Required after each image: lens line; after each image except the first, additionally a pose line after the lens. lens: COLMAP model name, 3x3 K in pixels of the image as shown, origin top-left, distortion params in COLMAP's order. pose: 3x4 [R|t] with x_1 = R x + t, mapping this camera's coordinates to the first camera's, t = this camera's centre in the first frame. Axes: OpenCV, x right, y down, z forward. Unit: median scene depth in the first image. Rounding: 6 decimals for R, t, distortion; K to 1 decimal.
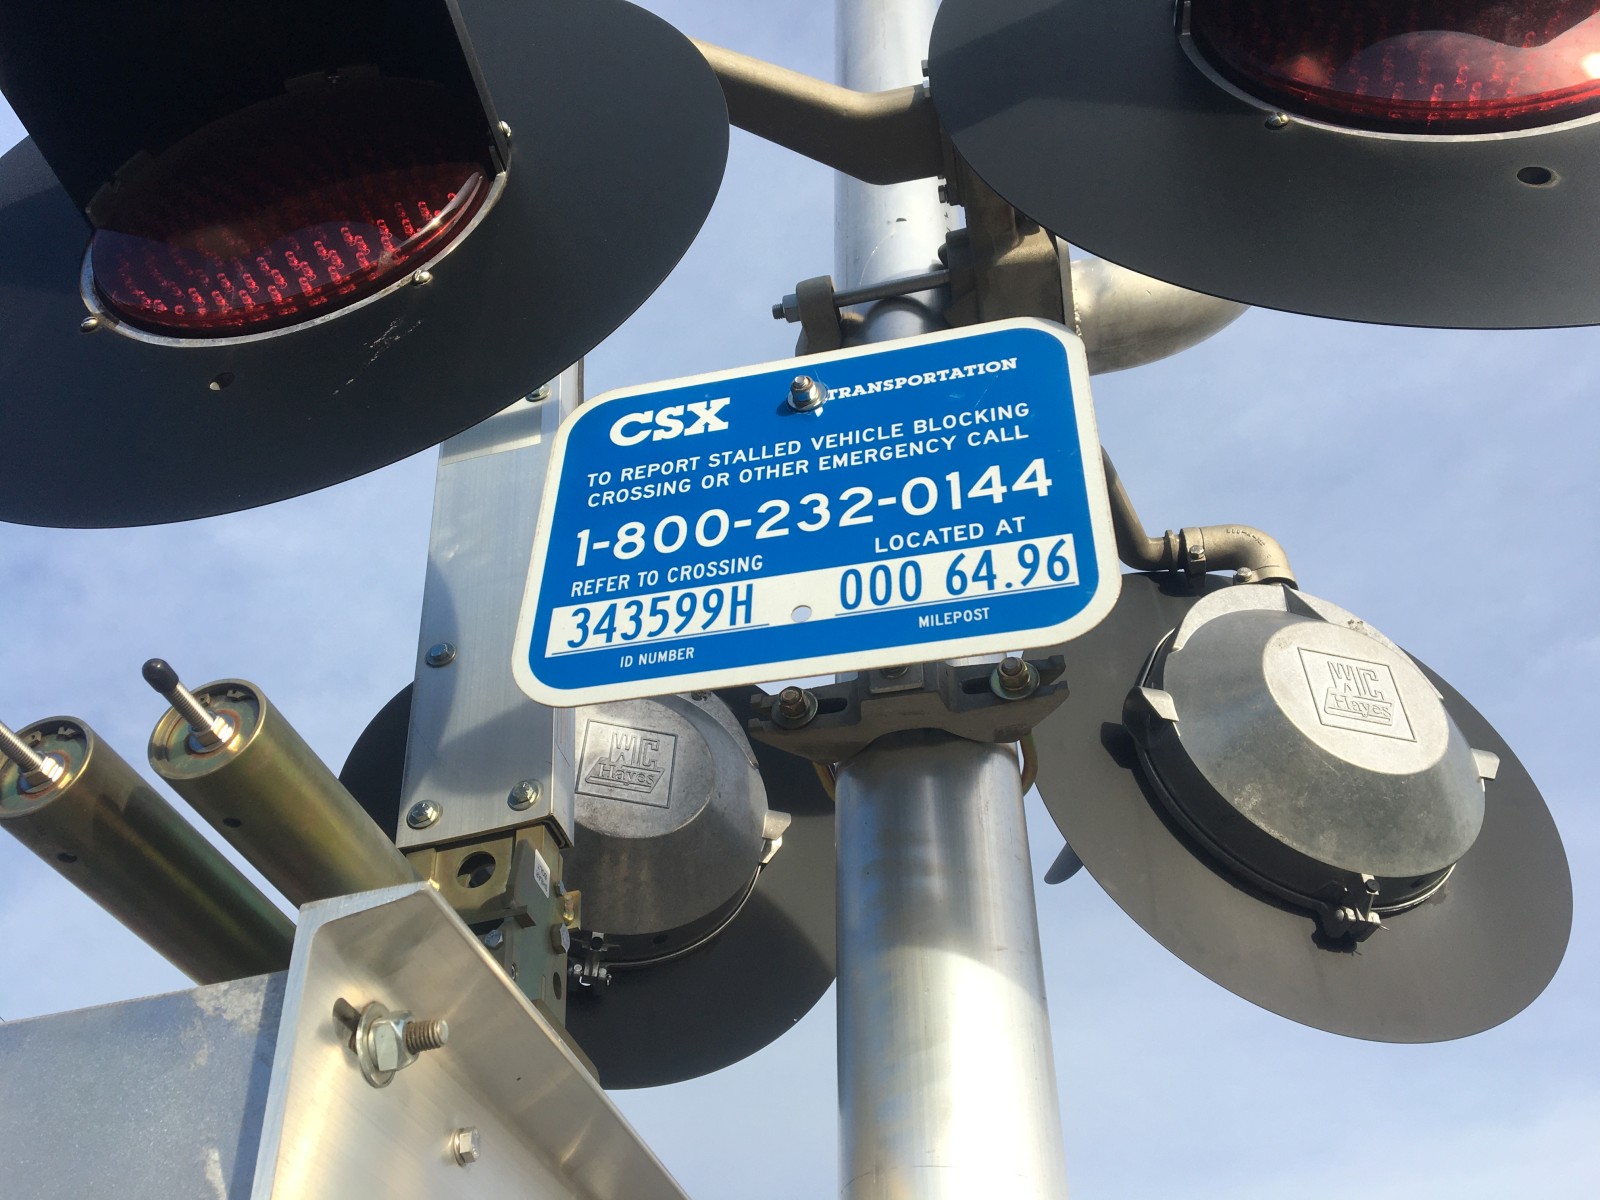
lens RADIAL K [[1352.1, 0, 806.8], [0, 1352.1, 634.6], [0, 0, 1]] dist [0.085014, -0.143617]
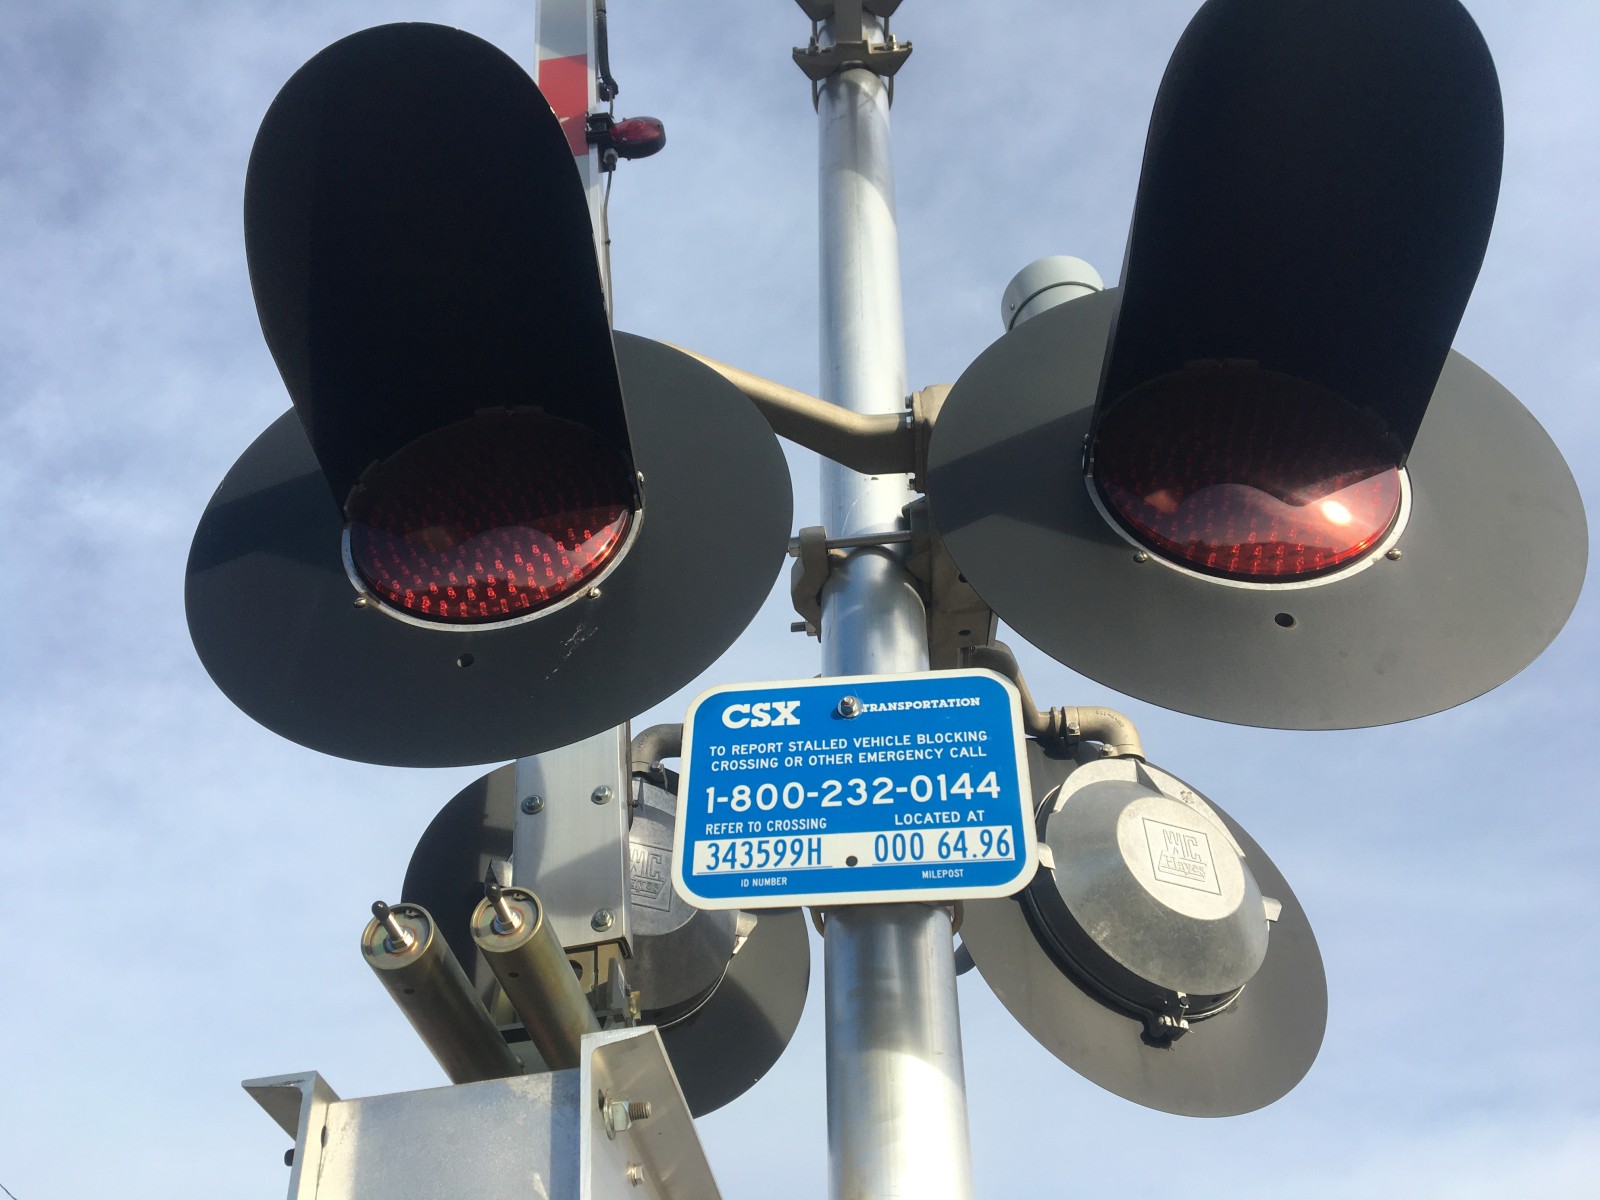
lens RADIAL K [[1352.1, 0, 806.2], [0, 1352.1, 609.4], [0, 0, 1]] dist [0.085014, -0.143617]
pose [[0.993432, 0.069776, 0.090682, -0.176597], [-0.066646, 0.997086, -0.037107, -0.196434], [-0.093006, 0.030819, 0.995188, -0.517920]]
